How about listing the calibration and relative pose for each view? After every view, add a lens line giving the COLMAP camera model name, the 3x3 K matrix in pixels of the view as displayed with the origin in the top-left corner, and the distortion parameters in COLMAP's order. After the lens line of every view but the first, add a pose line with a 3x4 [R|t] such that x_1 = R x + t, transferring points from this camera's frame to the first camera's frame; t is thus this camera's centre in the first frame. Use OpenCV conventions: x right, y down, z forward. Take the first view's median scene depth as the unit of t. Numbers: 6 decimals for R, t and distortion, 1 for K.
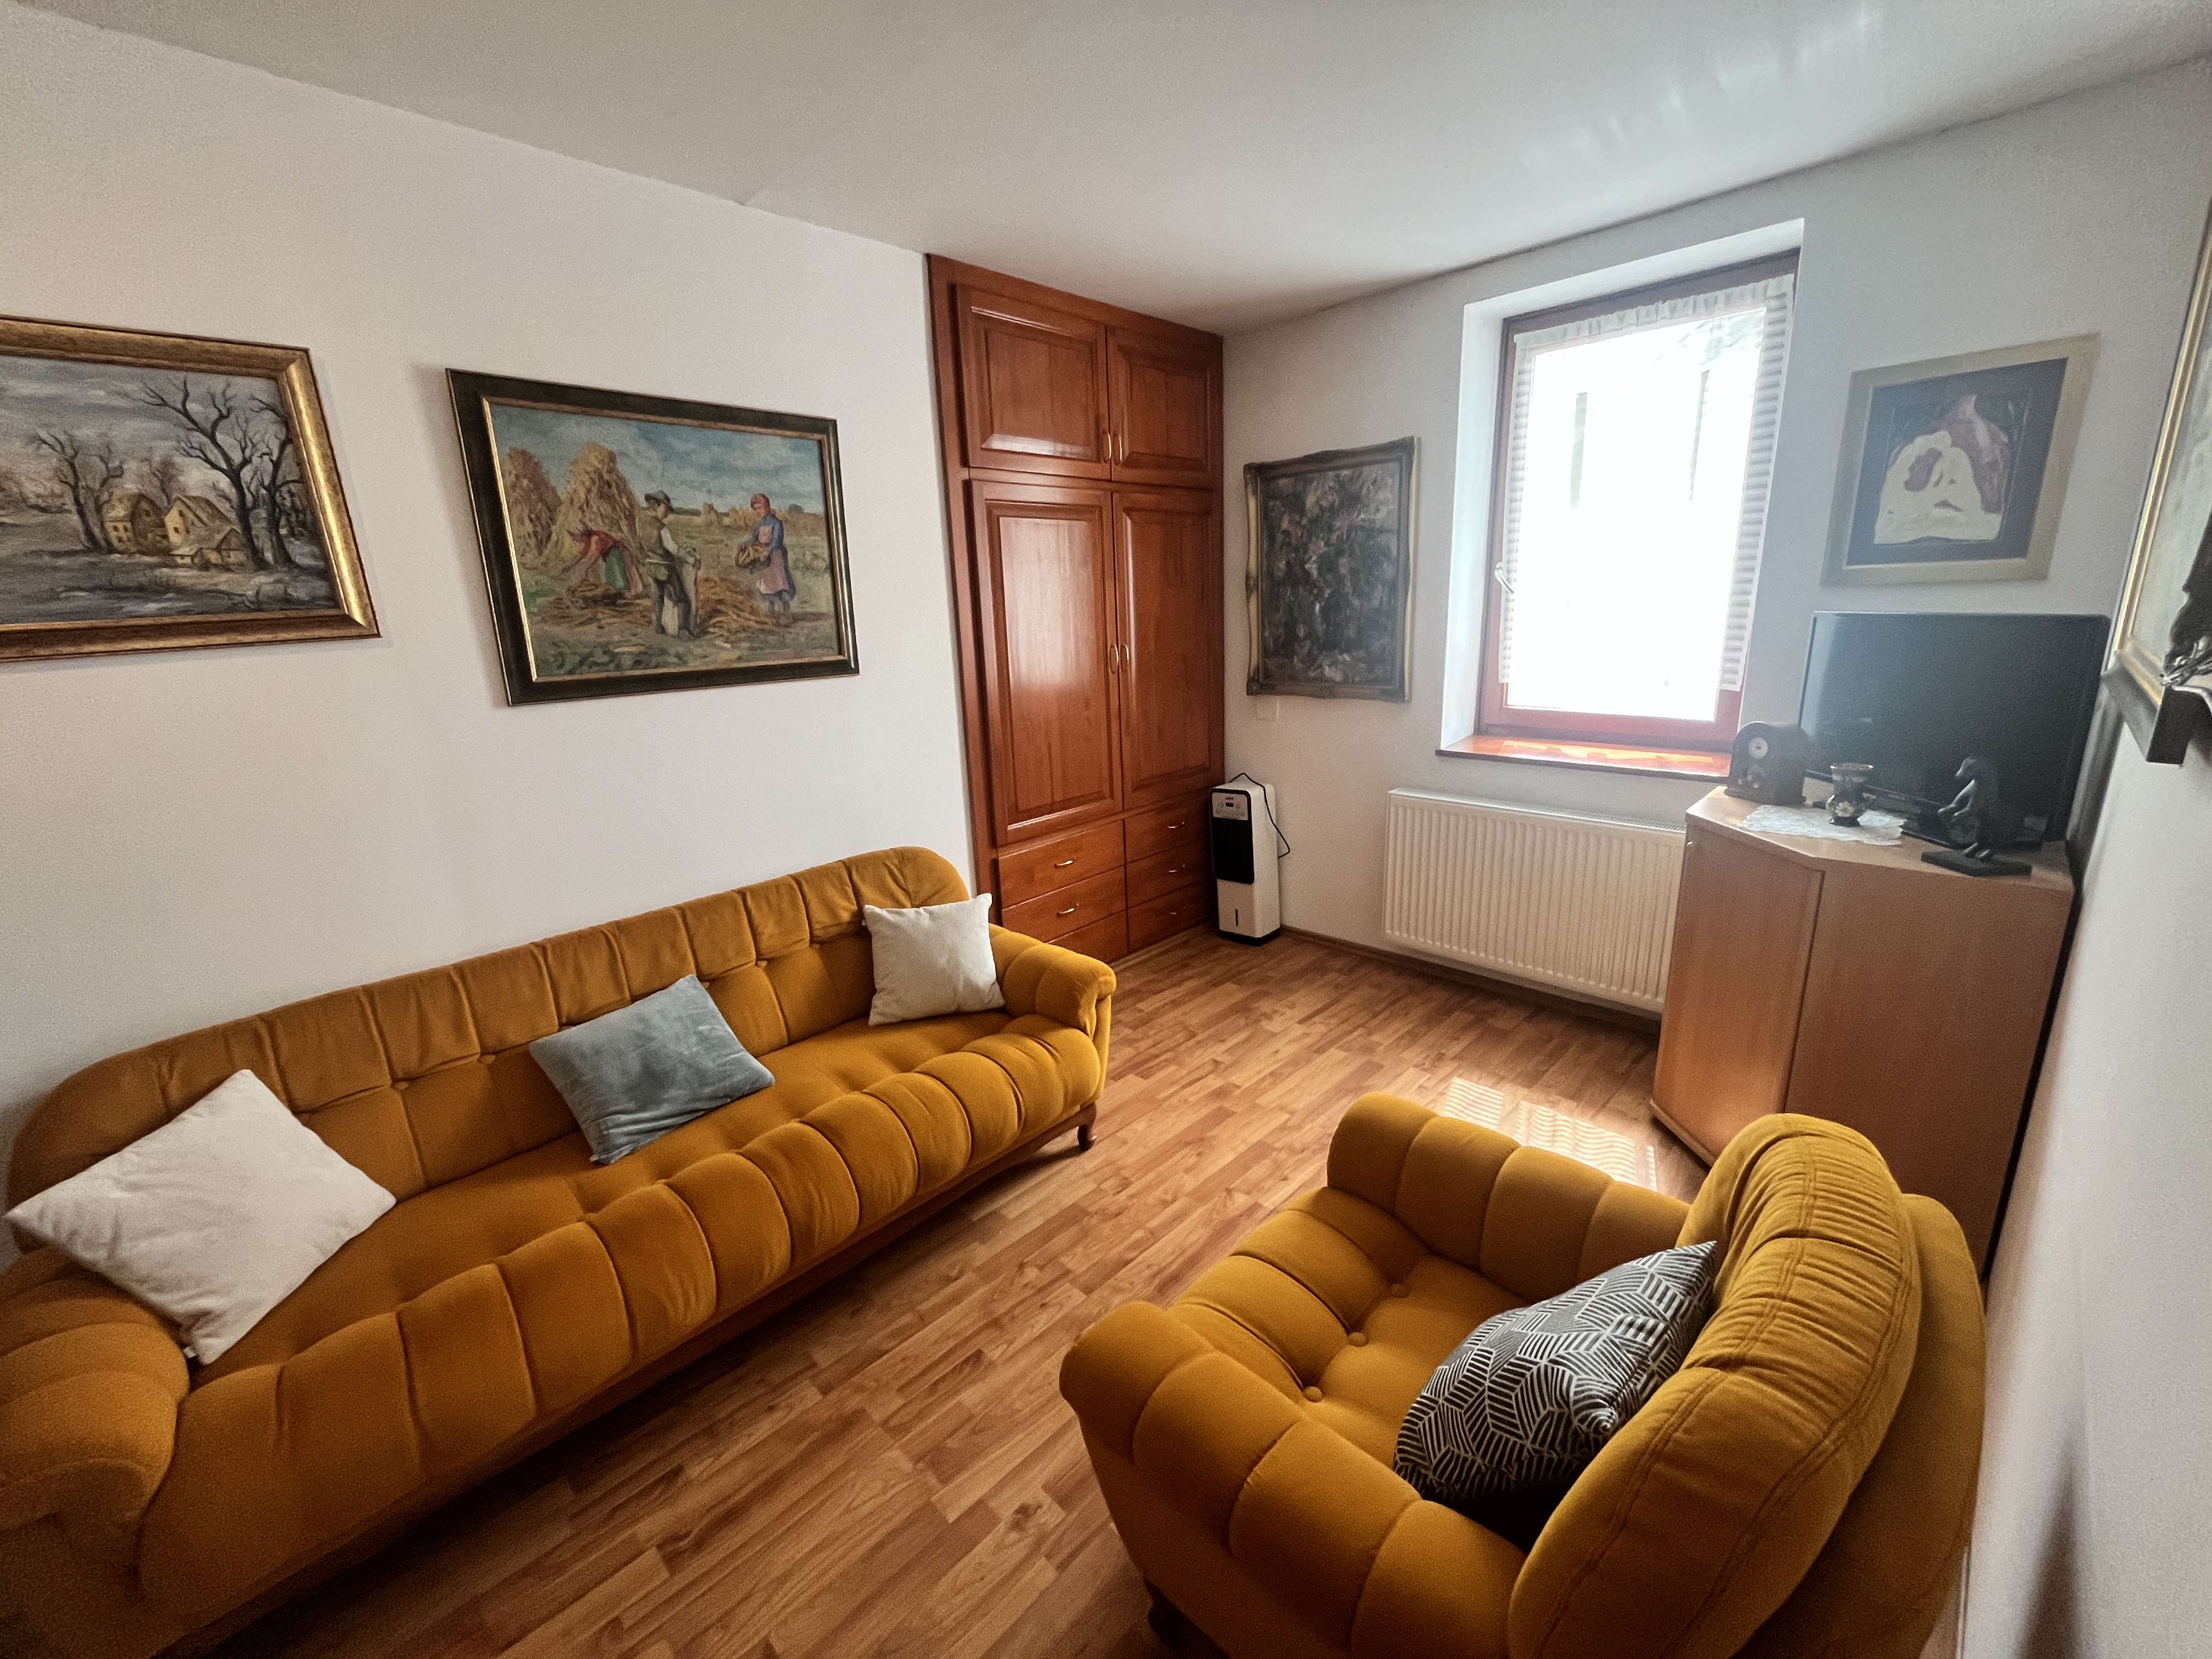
lens RADIAL K [[888.5, 0, 1110.8], [0, 888.5, 826.1], [0, 0, 1]] dist [-0.001102, 0.000050]
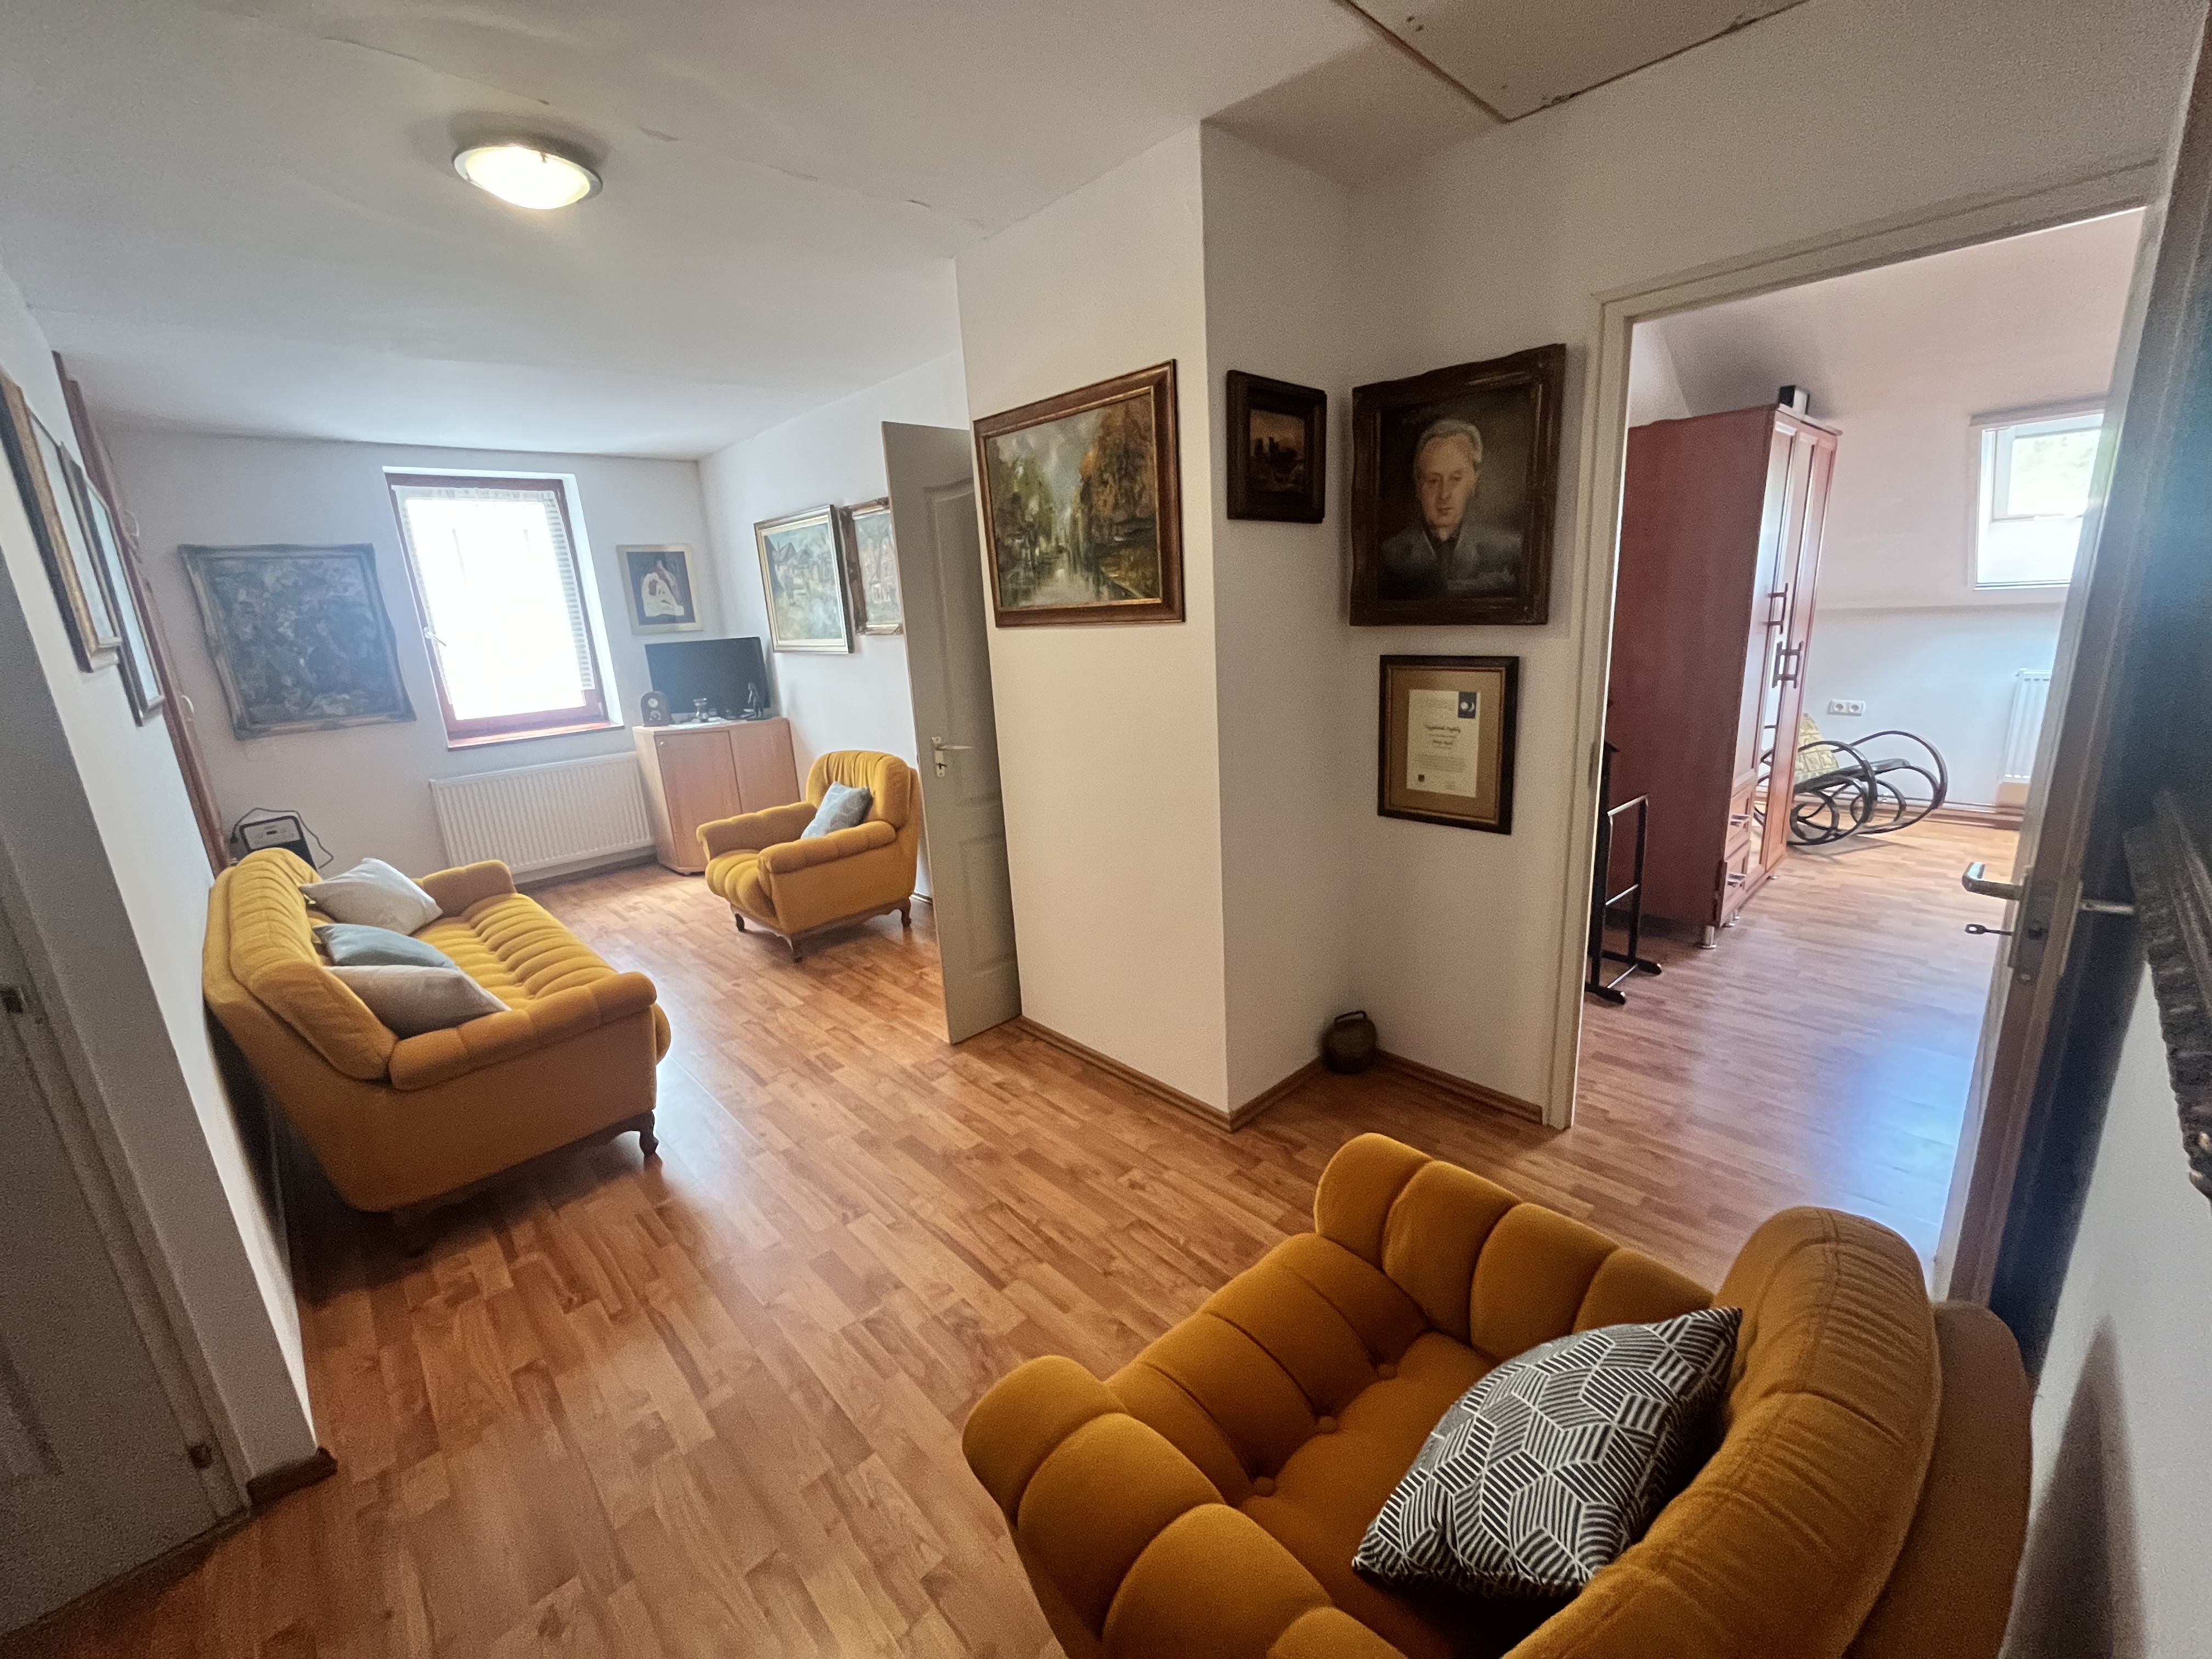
lens RADIAL K [[888.5, 0, 1104.3], [0, 888.5, 823.7], [0, 0, 1]] dist [-0.001102, 0.000050]
pose [[0.027703, -0.212770, 0.976709, -1.072062], [0.300584, 0.933637, 0.194862, 0.073665], [-0.953353, 0.288185, 0.089820, -0.157910]]
